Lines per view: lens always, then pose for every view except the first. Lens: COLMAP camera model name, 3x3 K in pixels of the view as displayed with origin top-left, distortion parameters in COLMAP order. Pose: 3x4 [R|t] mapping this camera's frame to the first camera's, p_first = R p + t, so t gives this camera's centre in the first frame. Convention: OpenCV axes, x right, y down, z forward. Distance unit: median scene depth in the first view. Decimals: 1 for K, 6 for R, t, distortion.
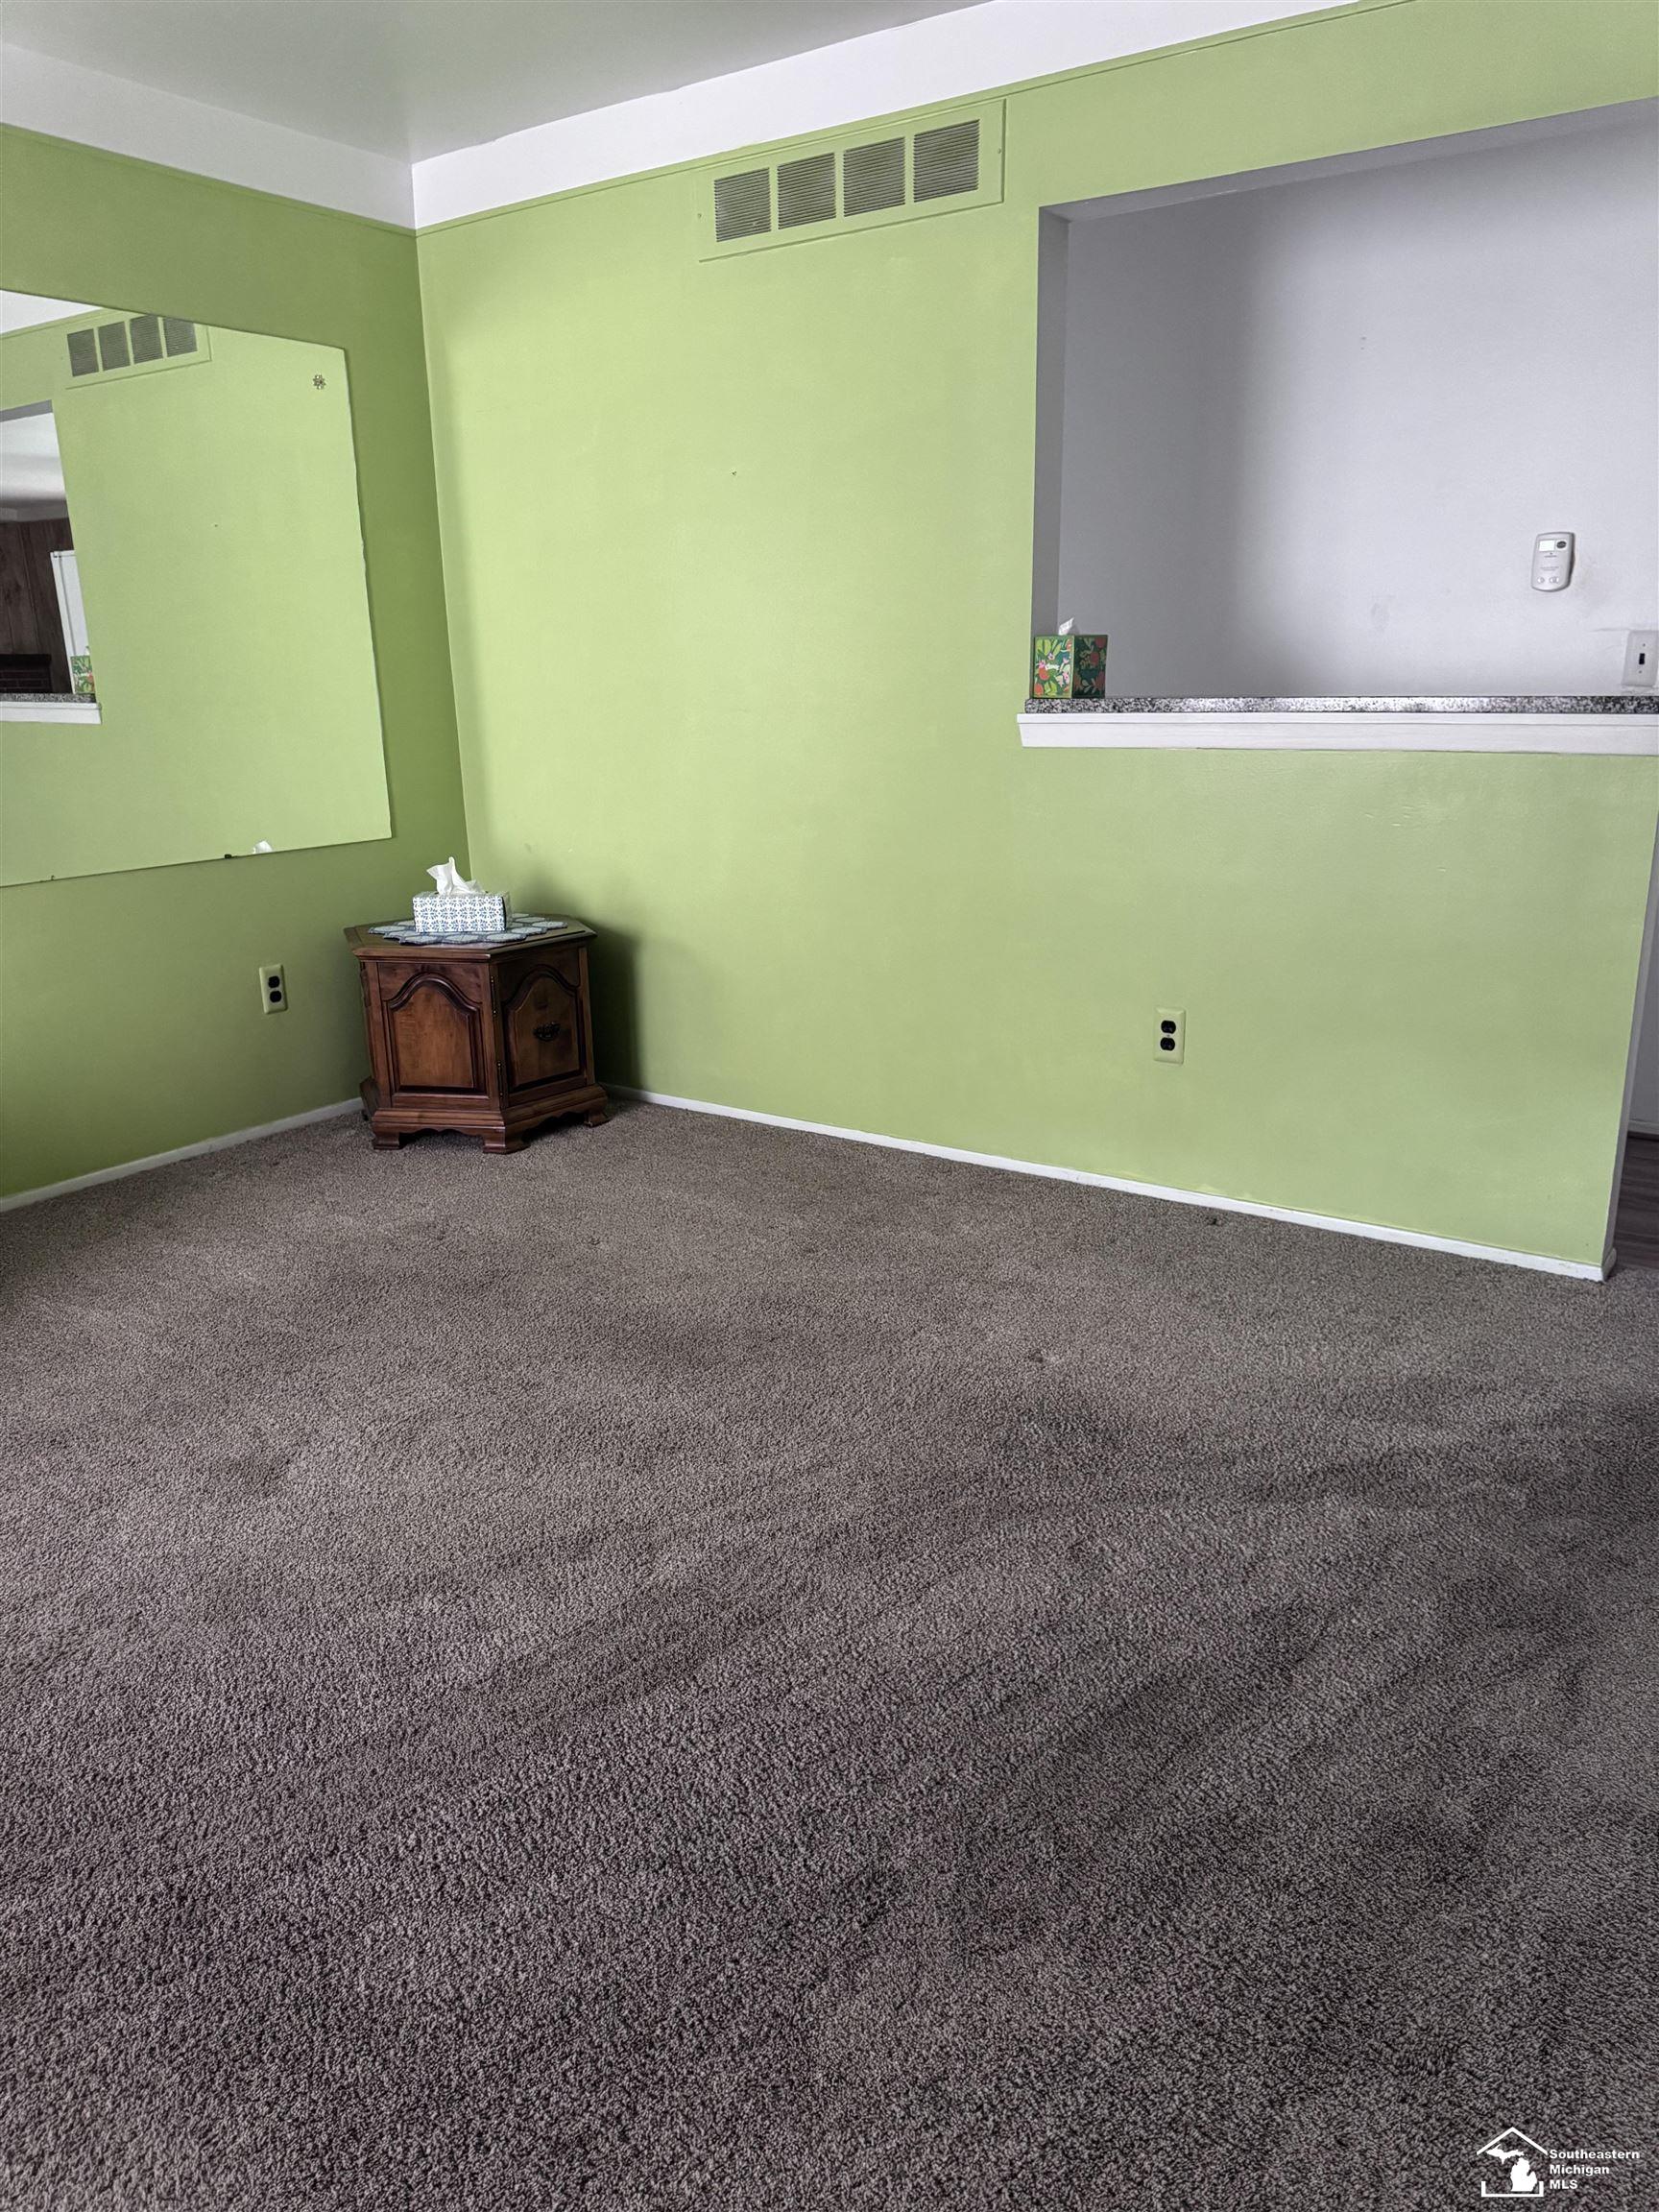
lens RADIAL K [[1536.2, 0, 820.7], [0, 1536.2, 1076.7], [0, 0, 1]] dist [0.147932, -0.245257]
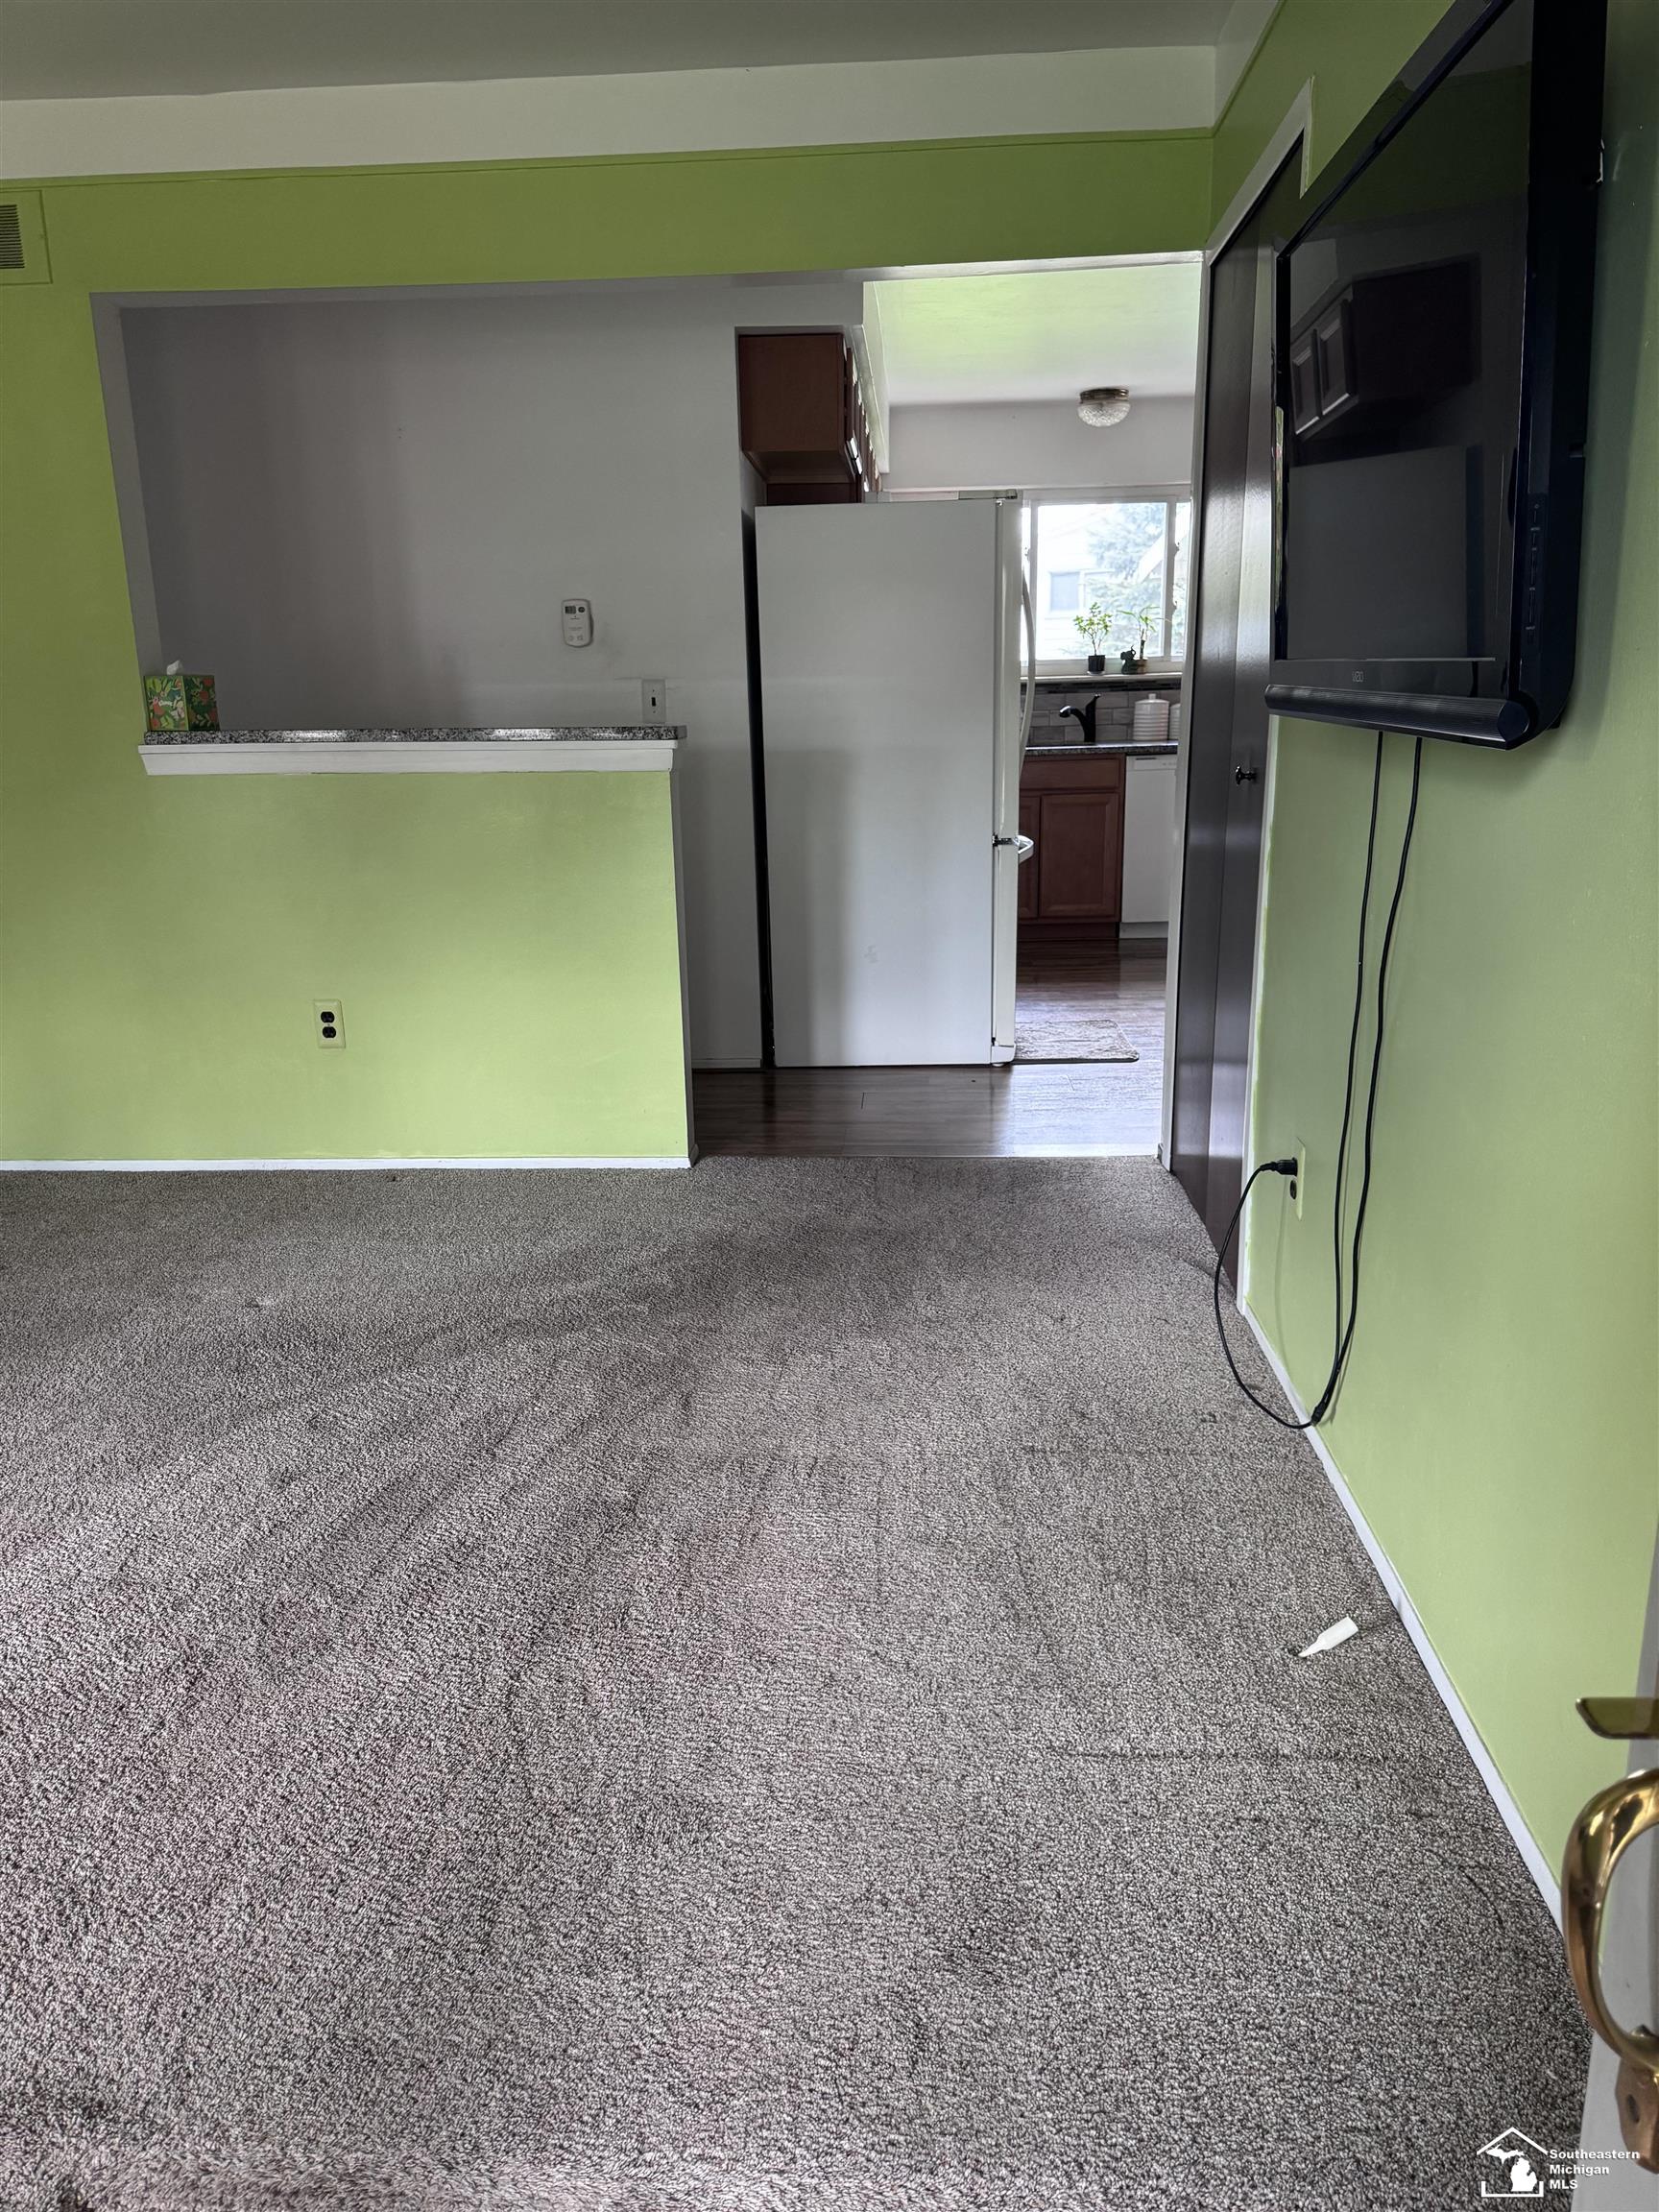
lens RADIAL K [[1536.2, 0, 820.7], [0, 1536.2, 1076.7], [0, 0, 1]] dist [0.147932, -0.245257]
pose [[0.853299, -0.134119, 0.503878, -0.052793], [0.149998, 0.988644, 0.009136, 0.060365], [-0.499381, 0.067785, 0.863727, -0.183337]]
